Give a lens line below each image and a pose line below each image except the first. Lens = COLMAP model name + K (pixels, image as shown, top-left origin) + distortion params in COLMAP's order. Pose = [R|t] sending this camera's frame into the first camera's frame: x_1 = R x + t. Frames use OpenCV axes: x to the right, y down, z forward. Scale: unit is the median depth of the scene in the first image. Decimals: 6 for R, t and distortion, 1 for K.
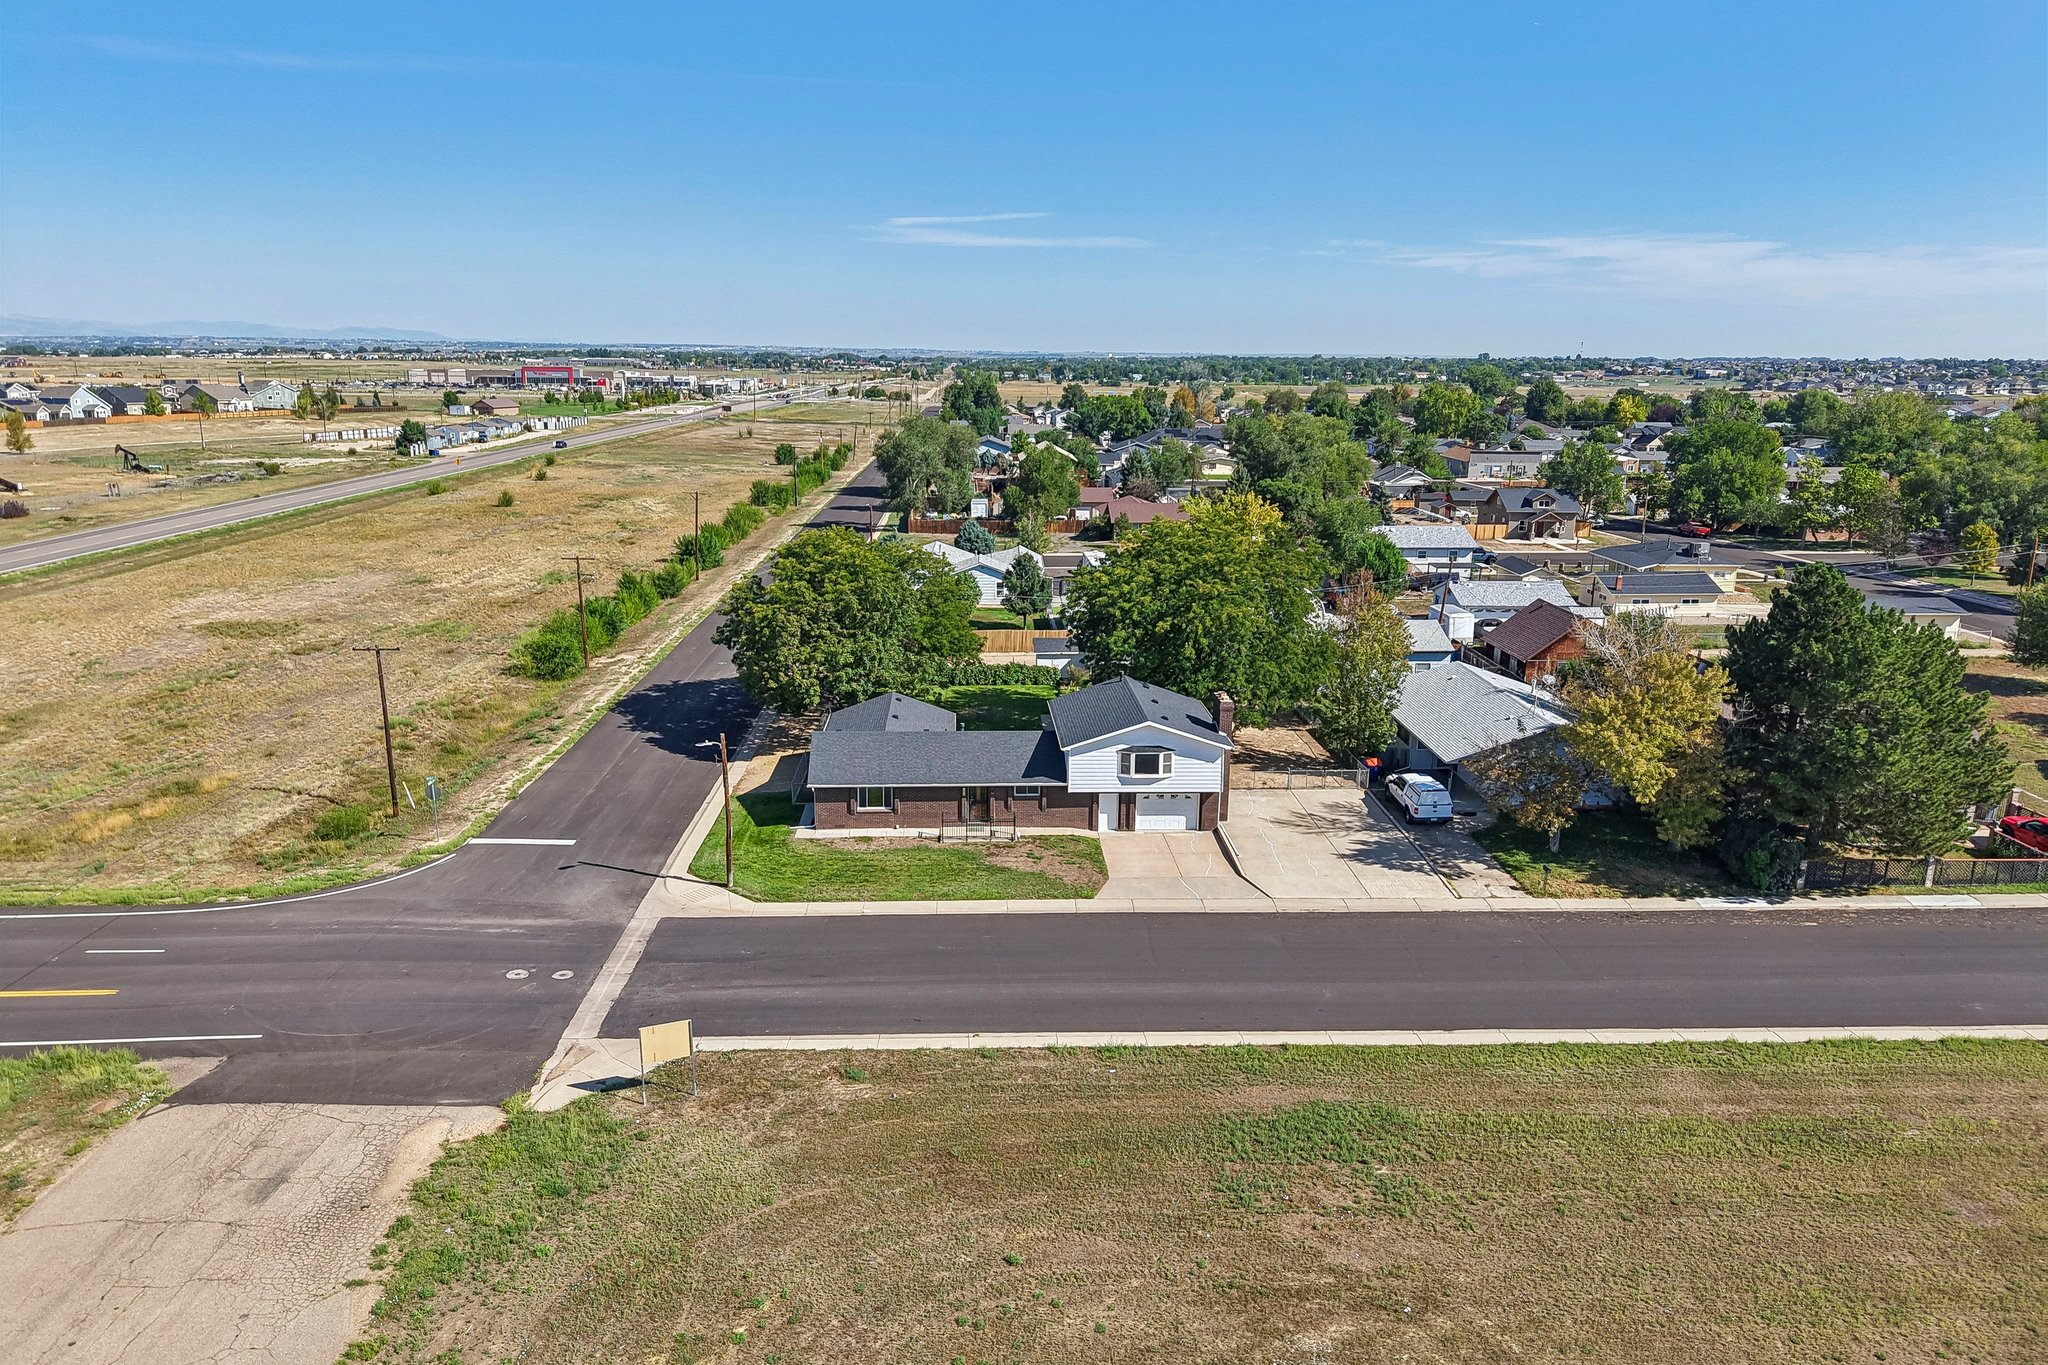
lens RADIAL K [[1370.8, 0, 1024.0], [0, 1370.8, 682.5], [0, 0, 1]] dist [0.054341, -0.069199]
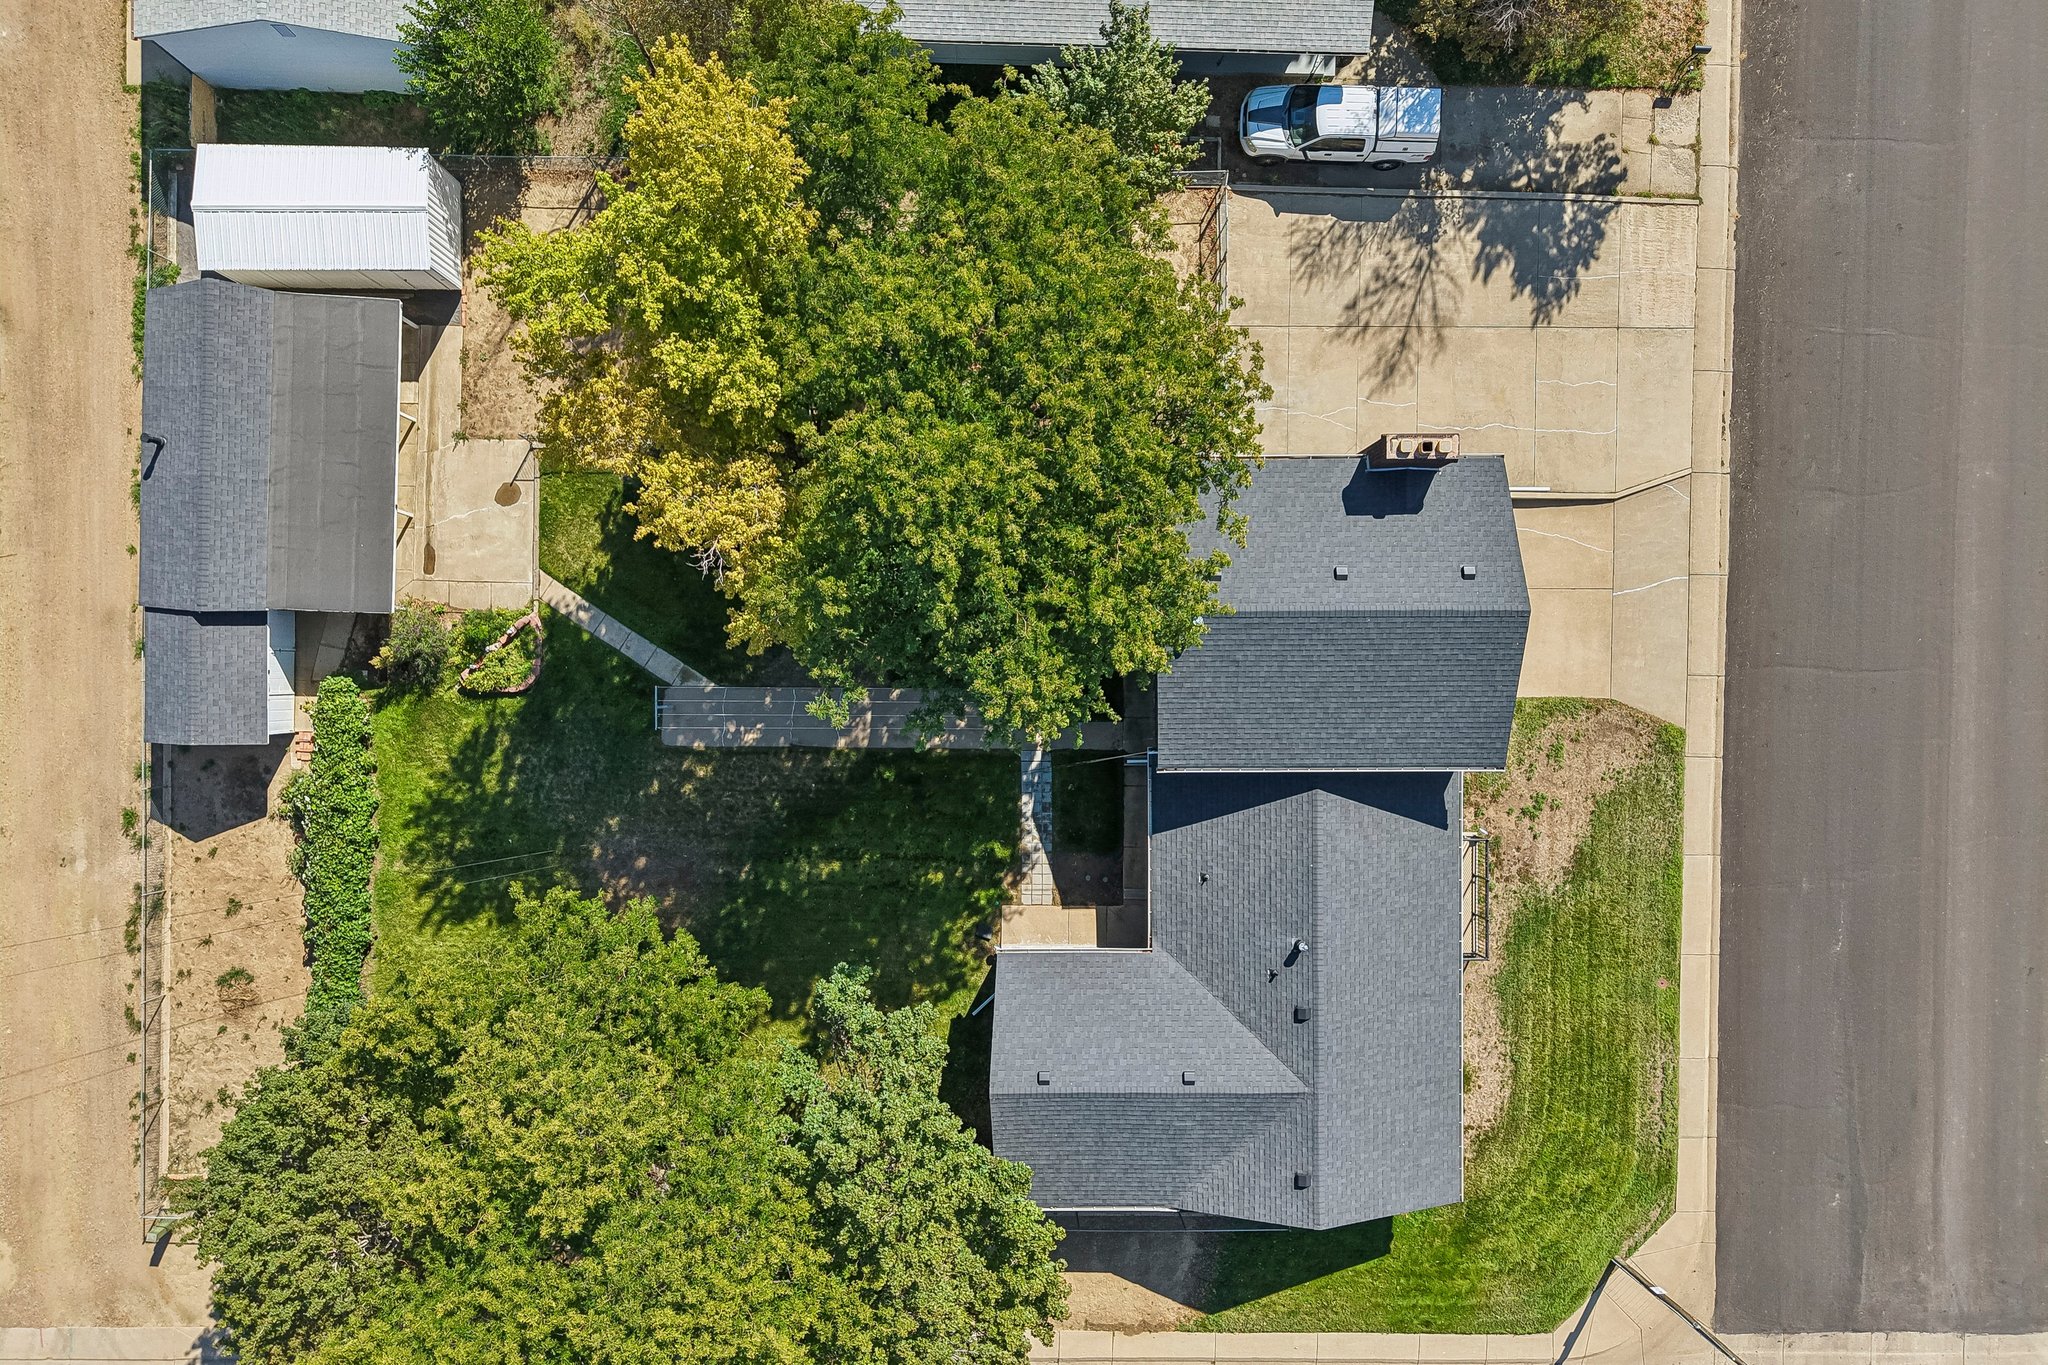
lens RADIAL K [[1370.8, 0, 1024.0], [0, 1370.8, 682.5], [0, 0, 1]] dist [0.054341, -0.069199]
pose [[0.050347, -0.998722, -0.004518, 0.054005], [0.193197, 0.005300, 0.981146, -0.528618], [-0.979867, -0.050270, 0.193217, 1.063217]]
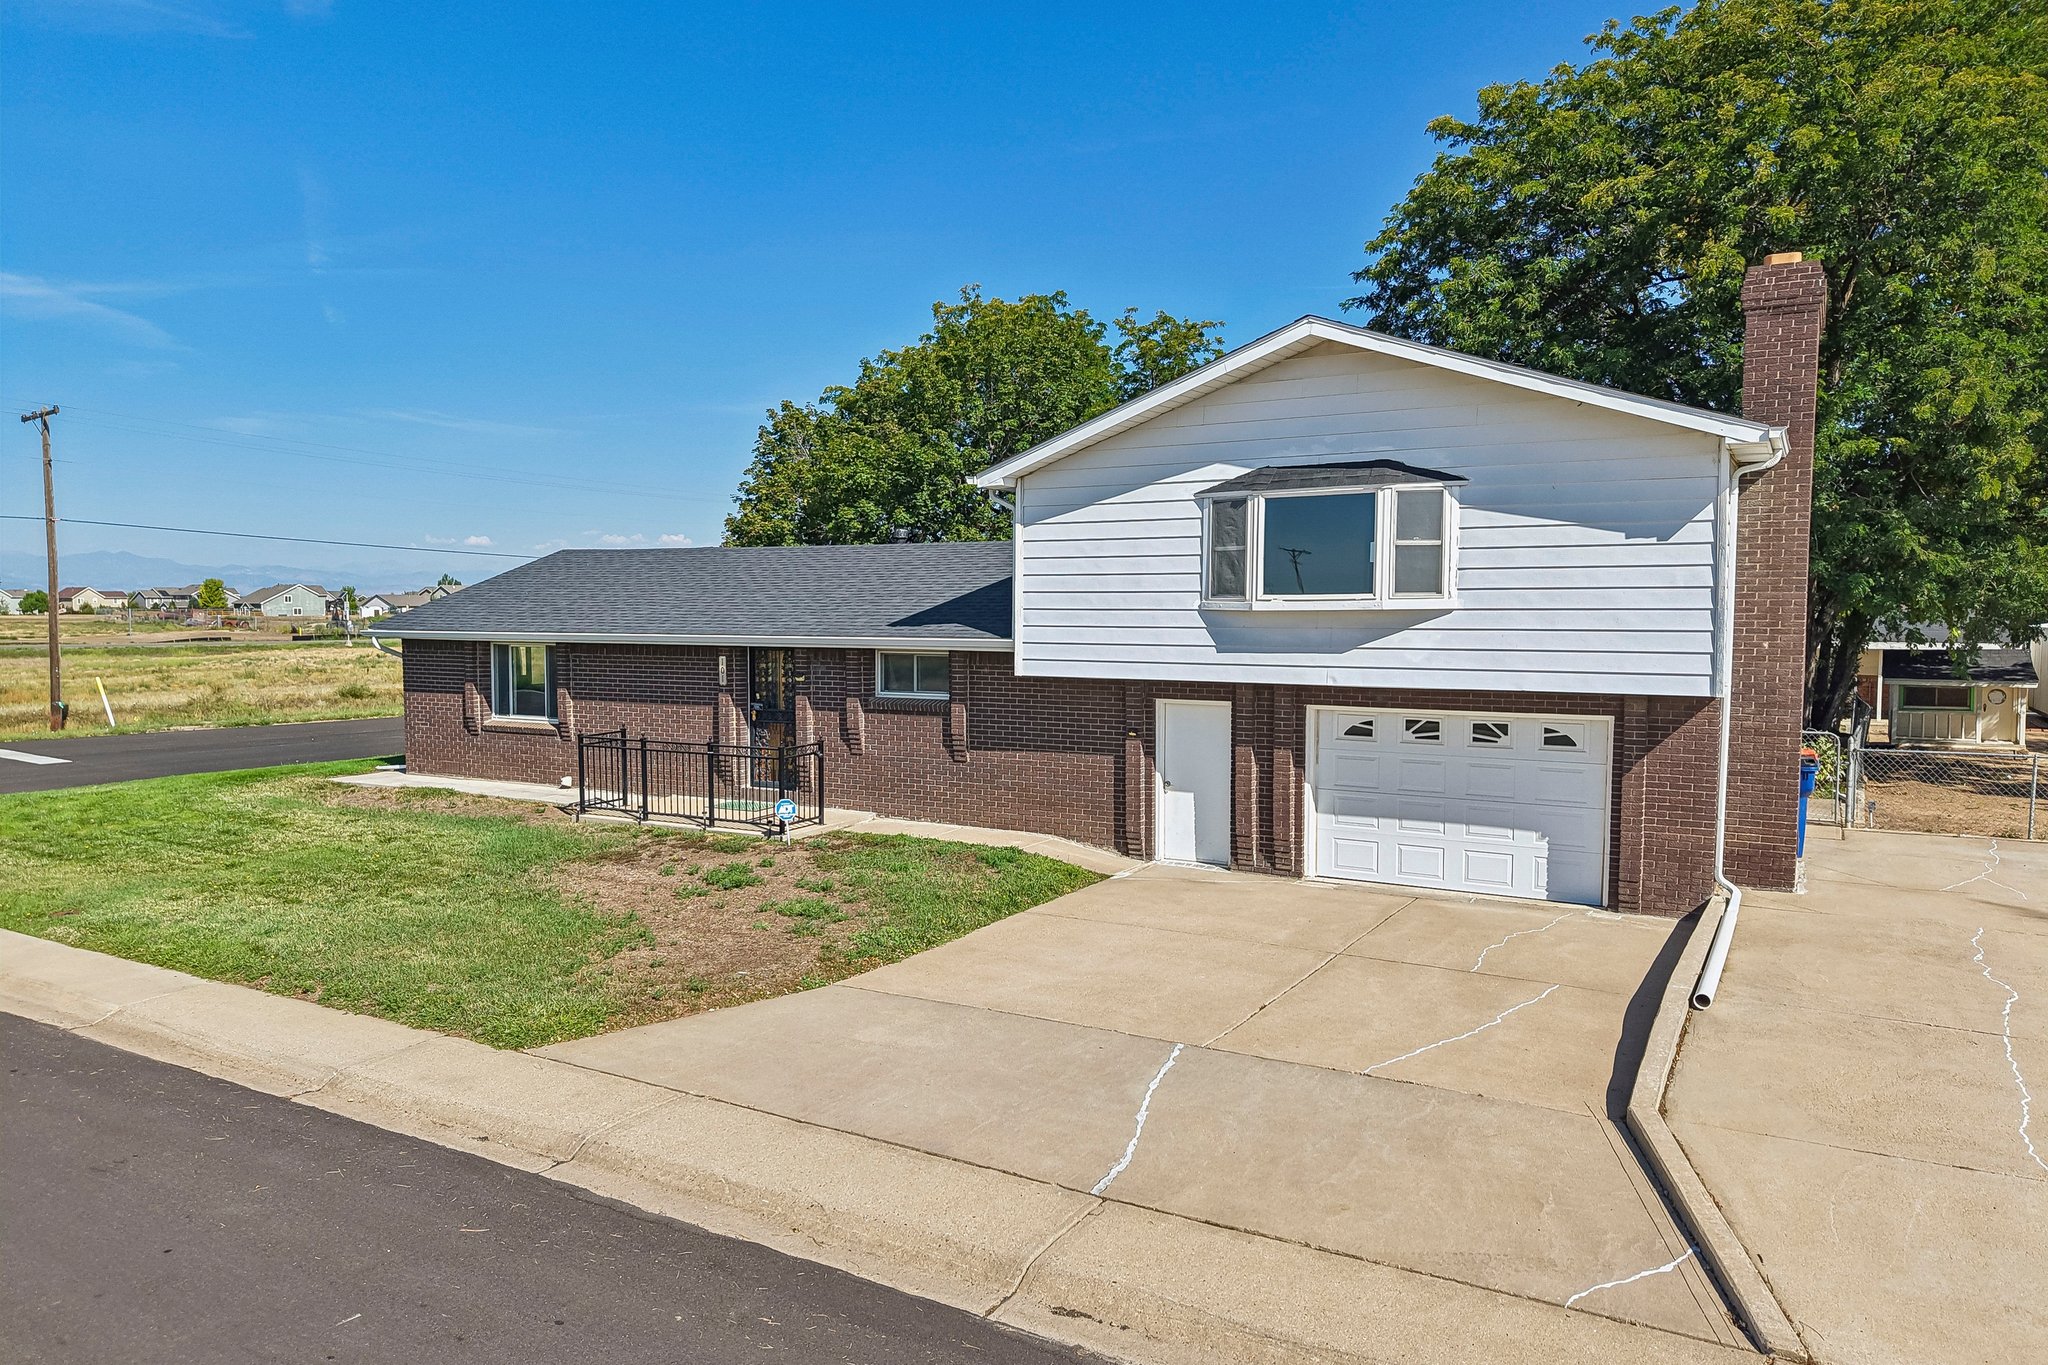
lens RADIAL K [[1370.8, 0, 1024.0], [0, 1370.8, 682.5], [0, 0, 1]] dist [0.054341, -0.069199]
pose [[0.837482, 0.020673, -0.546073, 0.167747], [-0.121704, 0.981243, -0.149503, 0.117735], [0.532739, 0.191666, 0.824289, 0.792656]]
